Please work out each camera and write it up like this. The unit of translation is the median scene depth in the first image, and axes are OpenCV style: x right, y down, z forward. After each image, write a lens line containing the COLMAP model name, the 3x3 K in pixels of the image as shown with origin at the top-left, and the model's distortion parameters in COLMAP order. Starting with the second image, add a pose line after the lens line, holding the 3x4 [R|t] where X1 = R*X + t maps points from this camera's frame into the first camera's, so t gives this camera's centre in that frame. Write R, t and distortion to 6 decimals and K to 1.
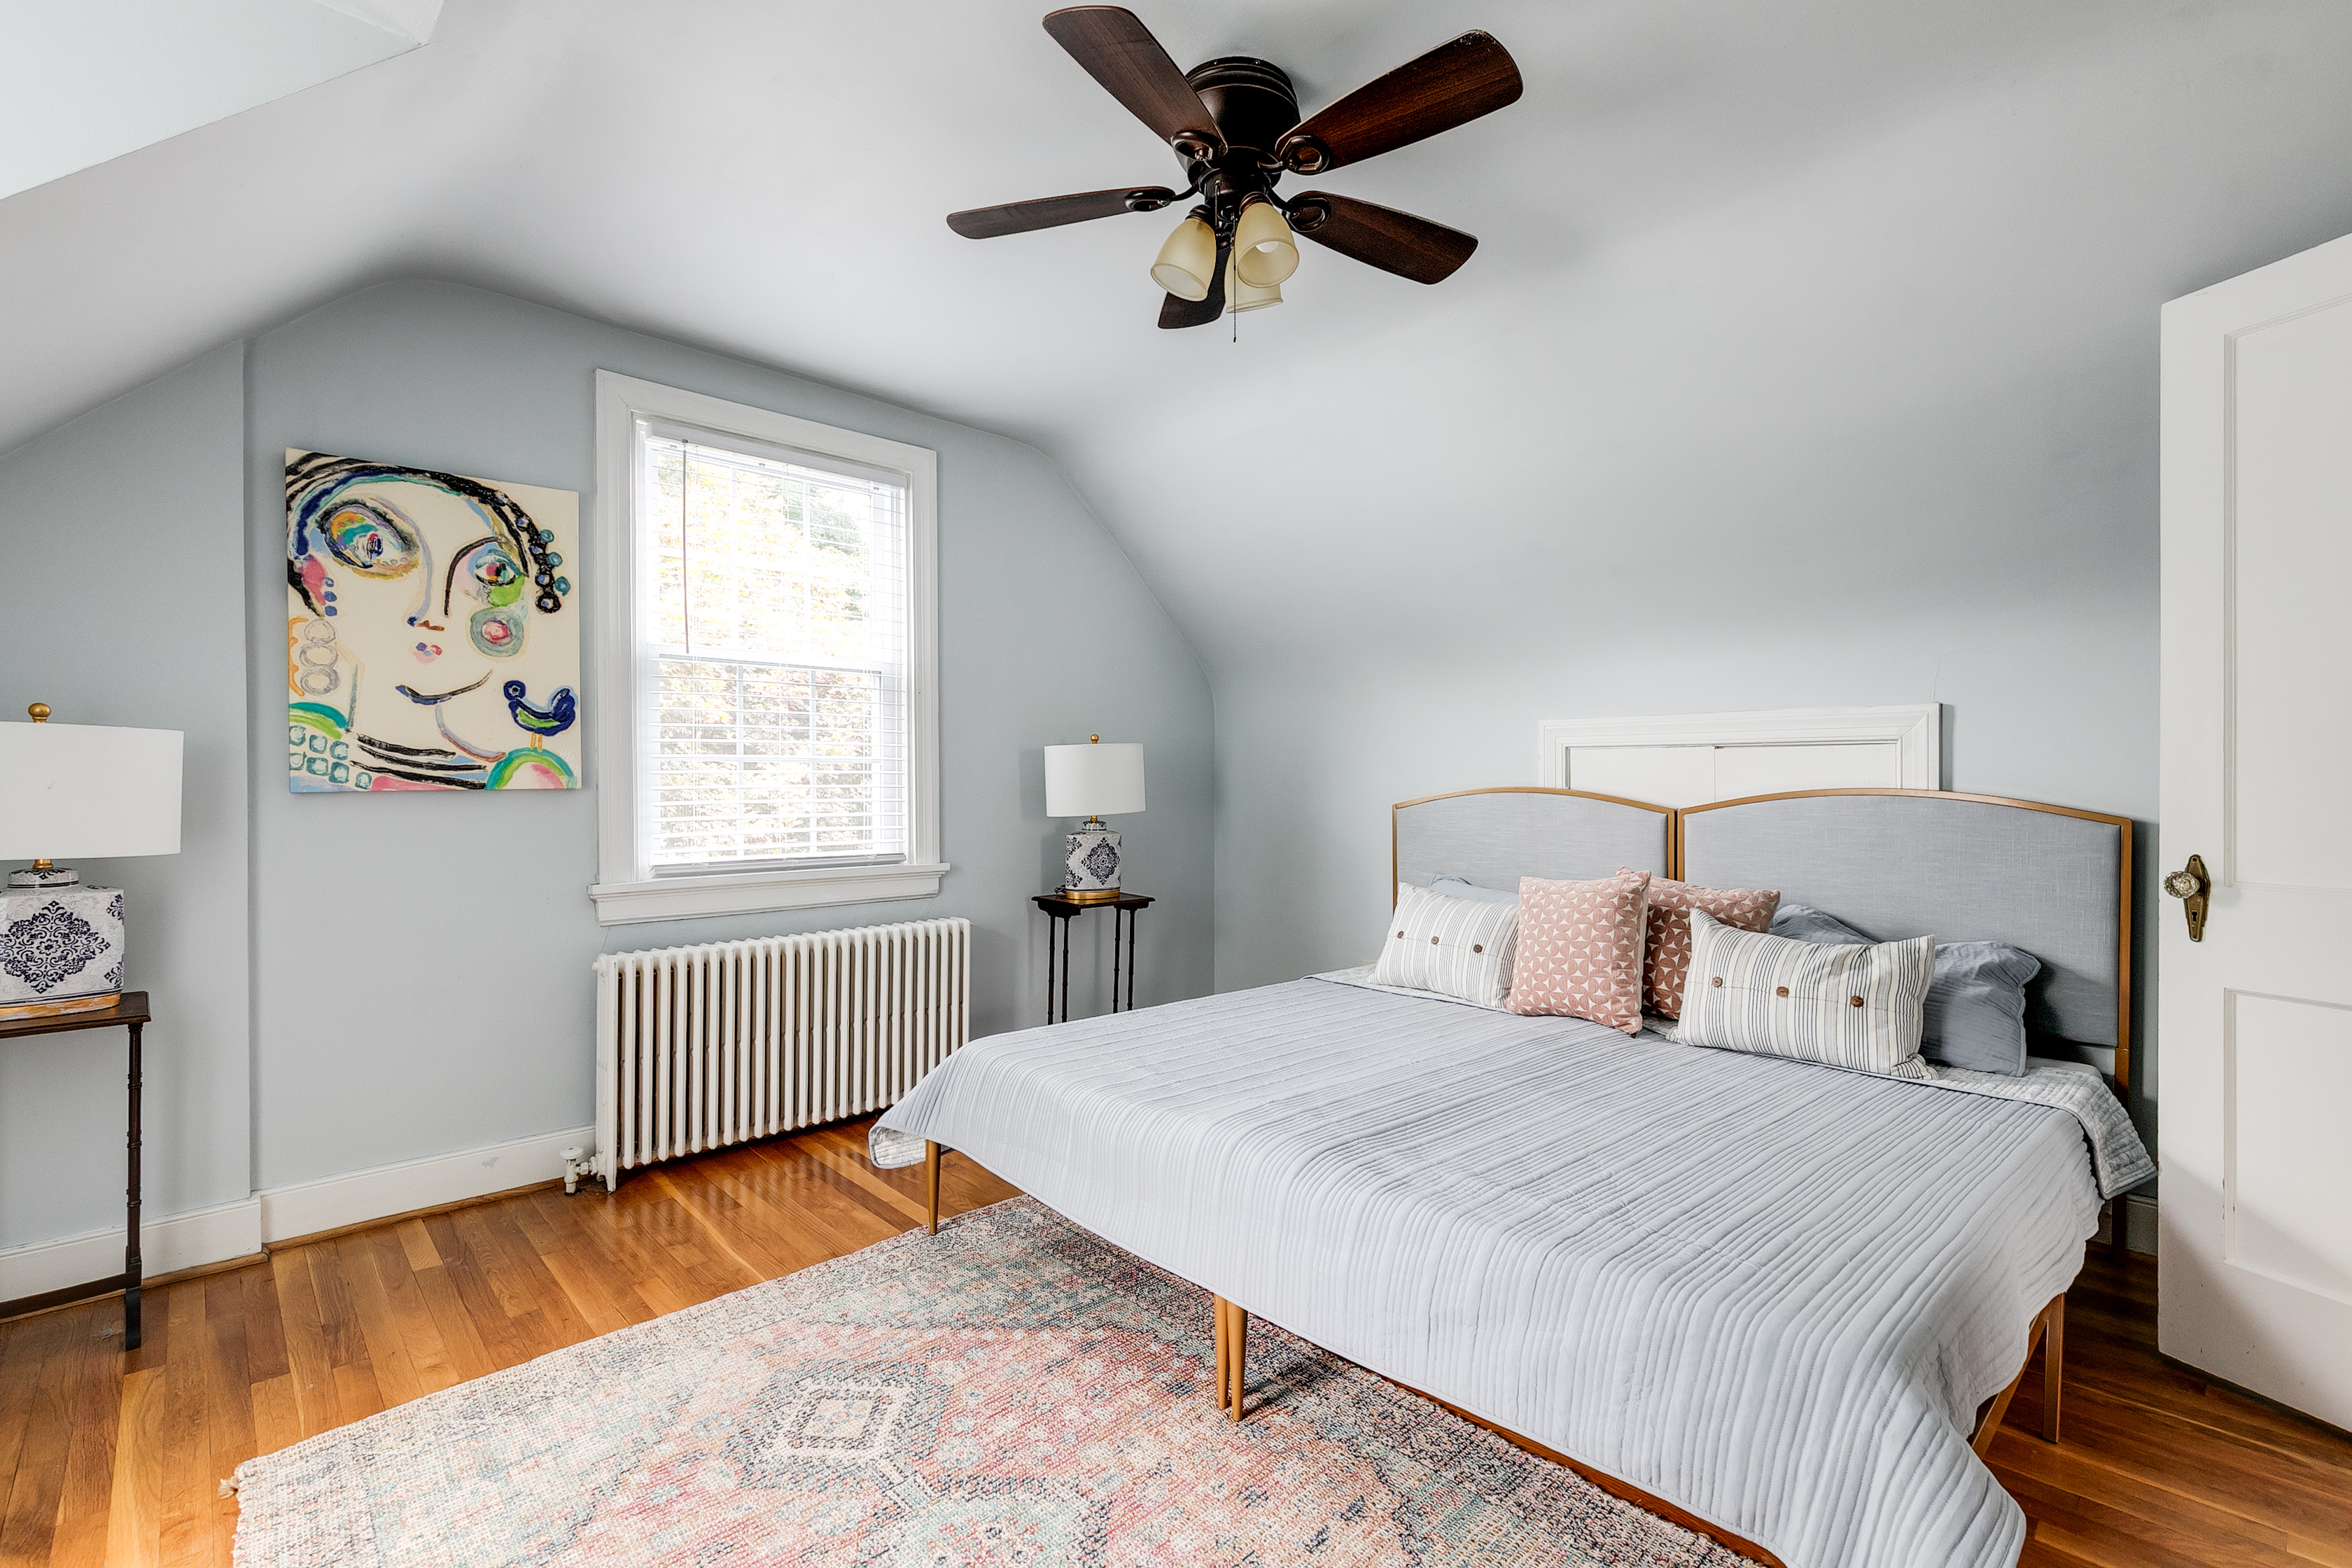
lens RADIAL K [[1055.0, 0, 1187.4], [0, 1055.0, 785.2], [0, 0, 1]] dist [0.010429, -0.003866]
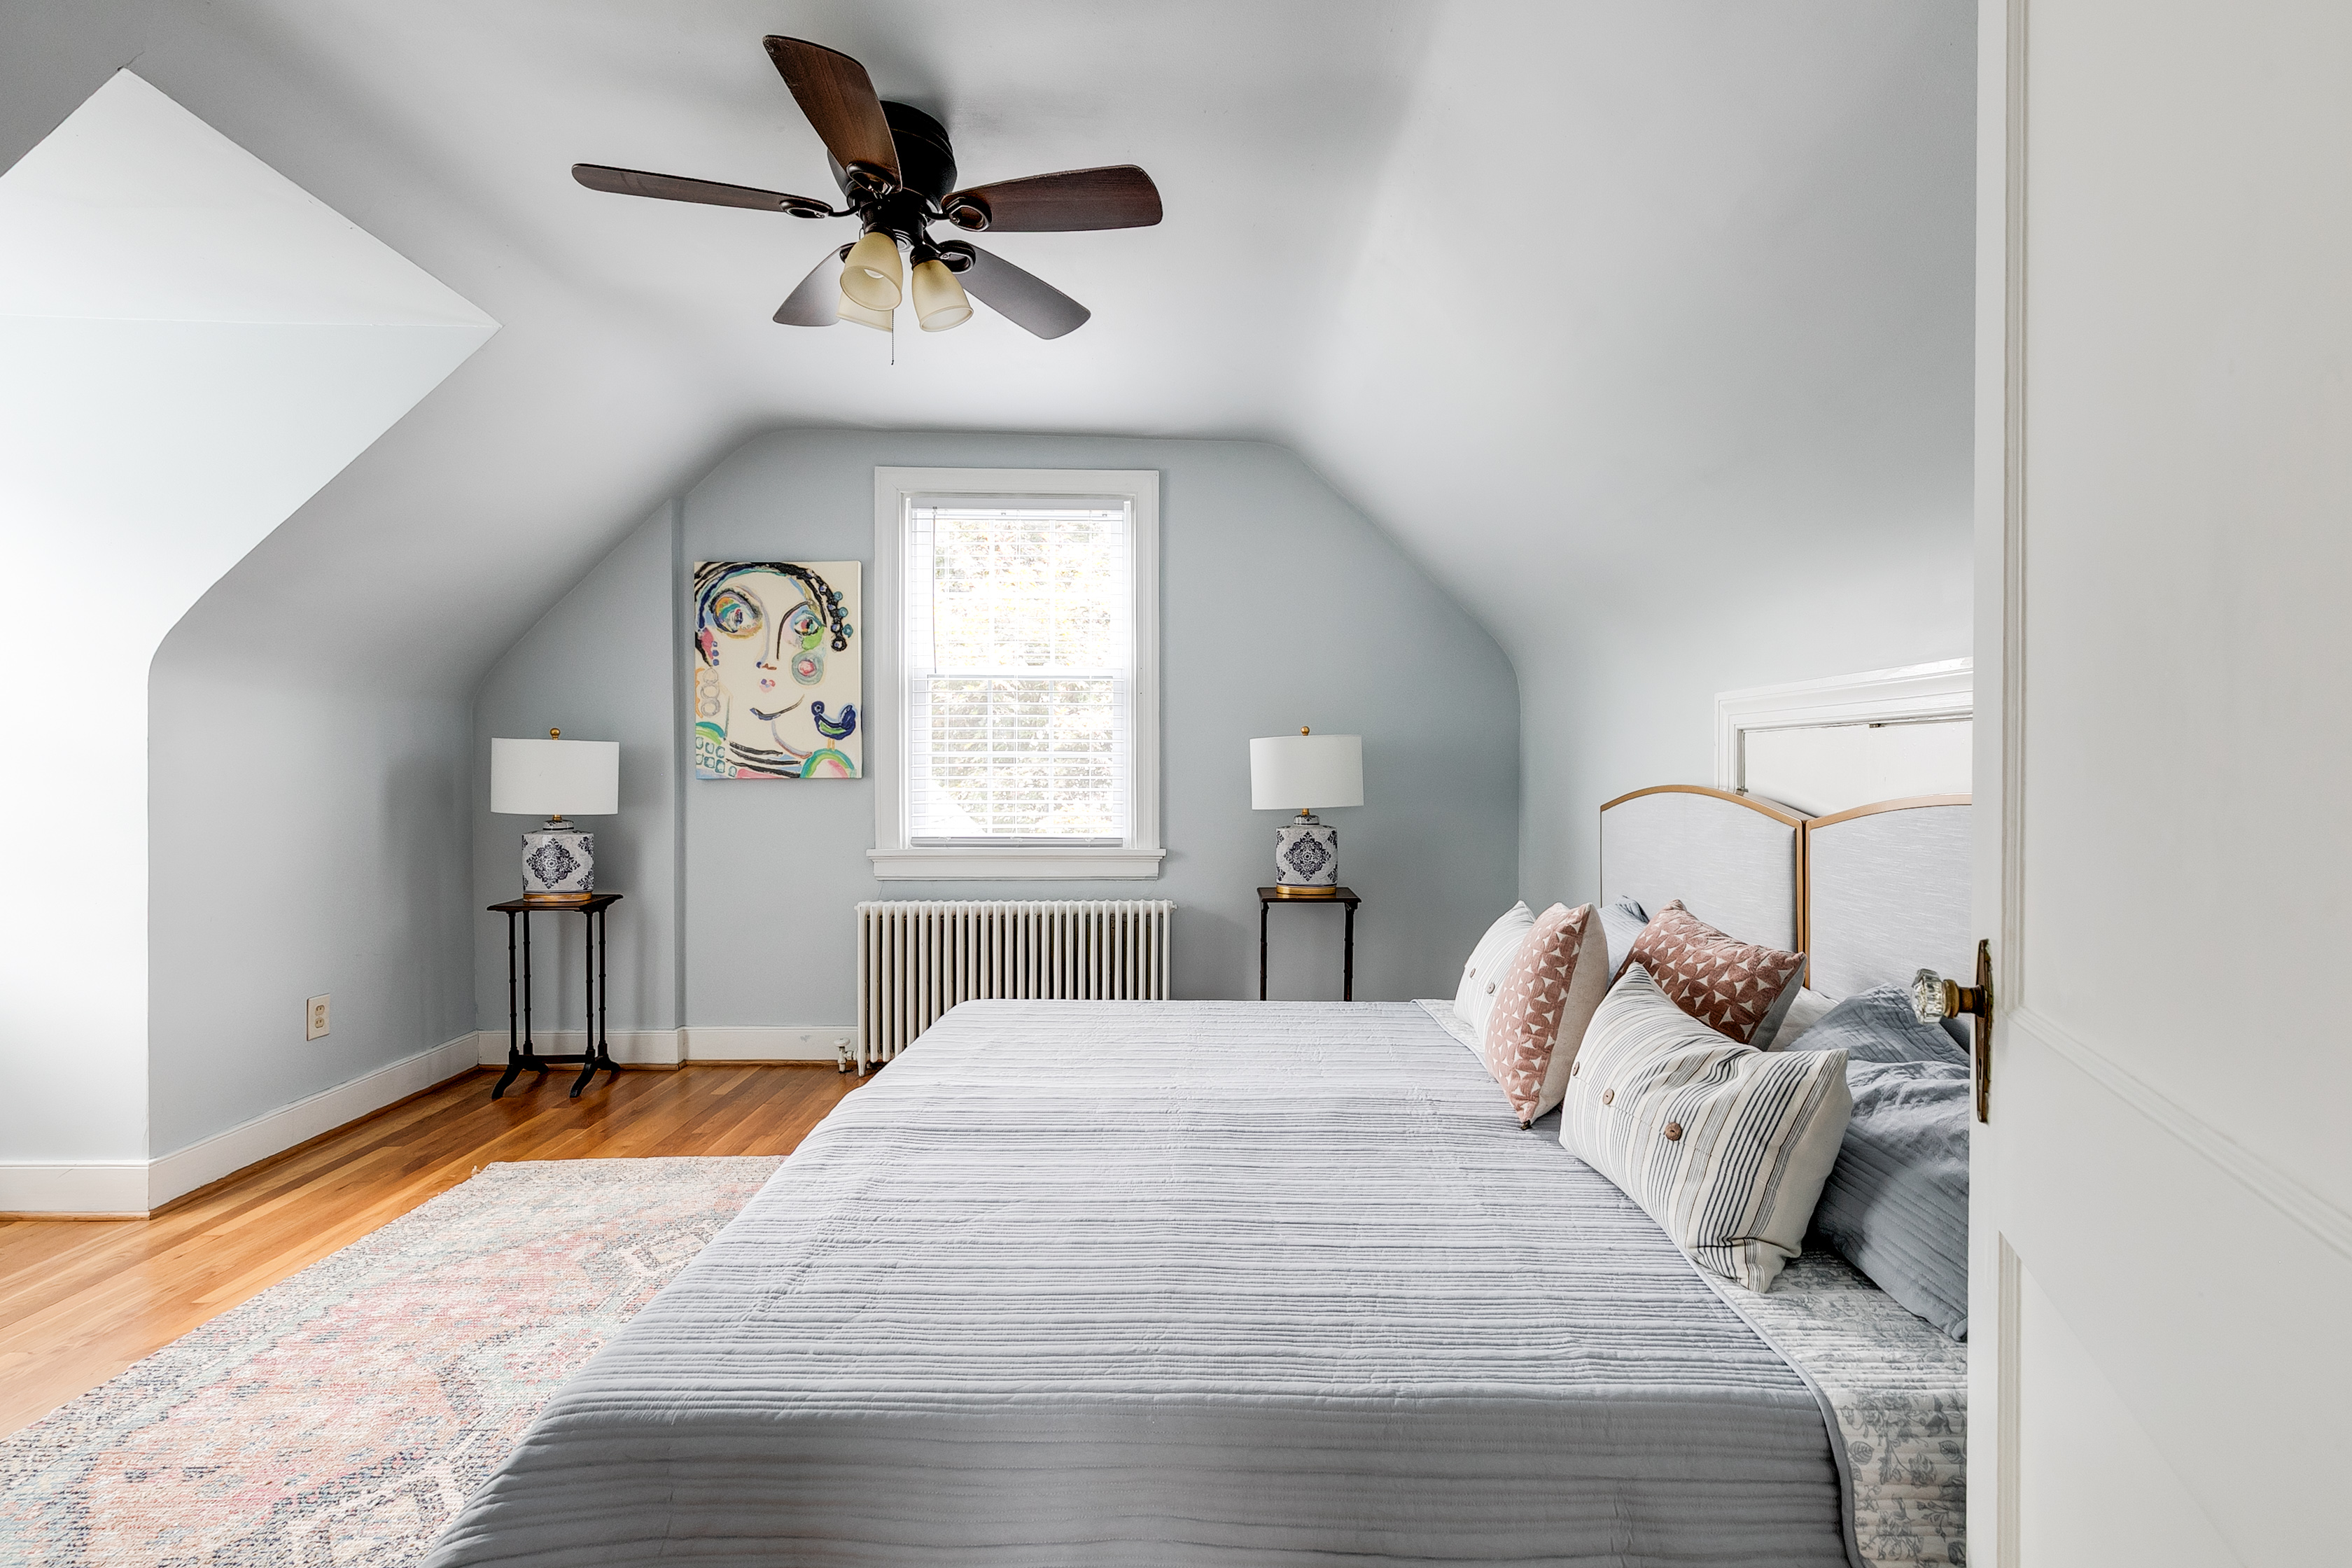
lens RADIAL K [[1055.0, 0, 1190.2], [0, 1055.0, 776.3], [0, 0, 1]] dist [0.010429, -0.003866]
pose [[0.747248, 0.006294, -0.664516, 0.681888], [-0.006344, 0.999977, 0.002337, -0.004950], [0.664515, 0.002470, 0.747270, 0.278621]]
